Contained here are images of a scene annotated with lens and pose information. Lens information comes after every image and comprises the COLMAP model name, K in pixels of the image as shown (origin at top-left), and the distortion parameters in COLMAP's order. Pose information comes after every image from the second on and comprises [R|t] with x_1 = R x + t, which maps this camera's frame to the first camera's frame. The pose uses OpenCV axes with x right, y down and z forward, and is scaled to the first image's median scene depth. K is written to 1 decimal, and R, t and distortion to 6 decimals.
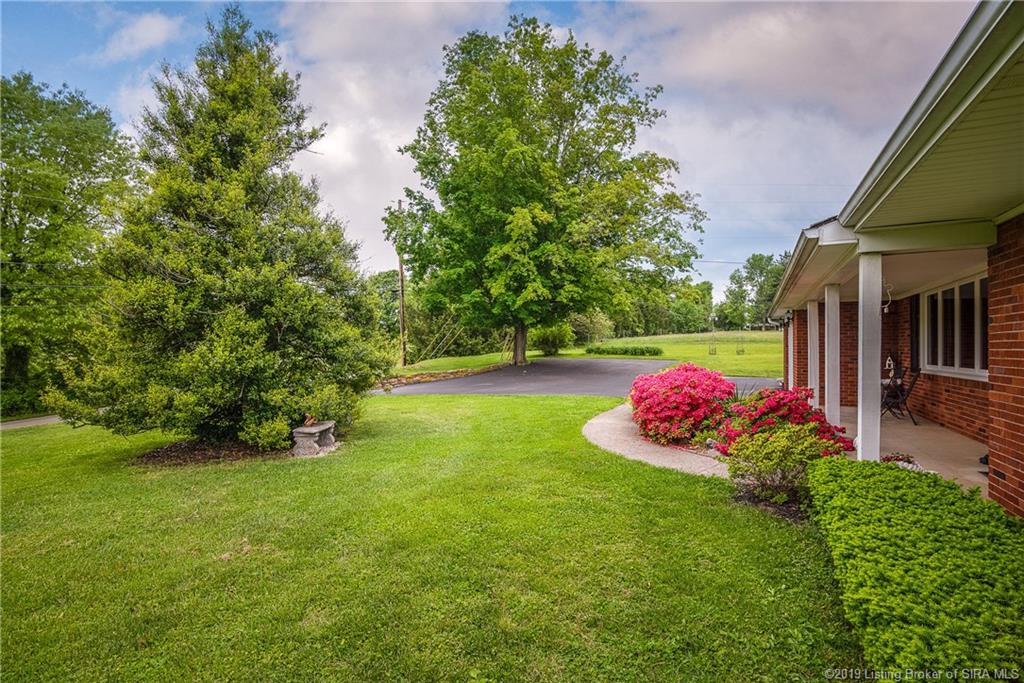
lens RADIAL K [[507.5, 0, 497.0], [0, 507.5, 352.5], [0, 0, 1]] dist [-0.032786, -0.000933]
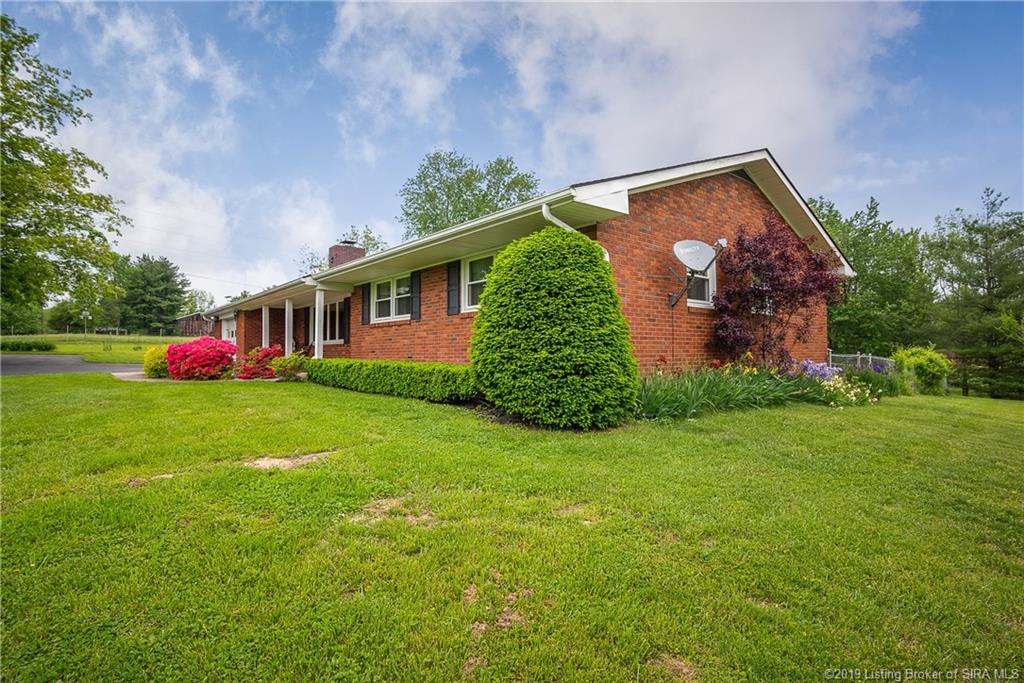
lens RADIAL K [[507.5, 0, 497.0], [0, 507.5, 352.5], [0, 0, 1]] dist [-0.032786, -0.000933]
pose [[0.406680, 0.003679, 0.913563, -0.659167], [0.009223, 0.999924, -0.008132, 0.086301], [-0.913524, 0.011733, 0.406615, -0.488805]]
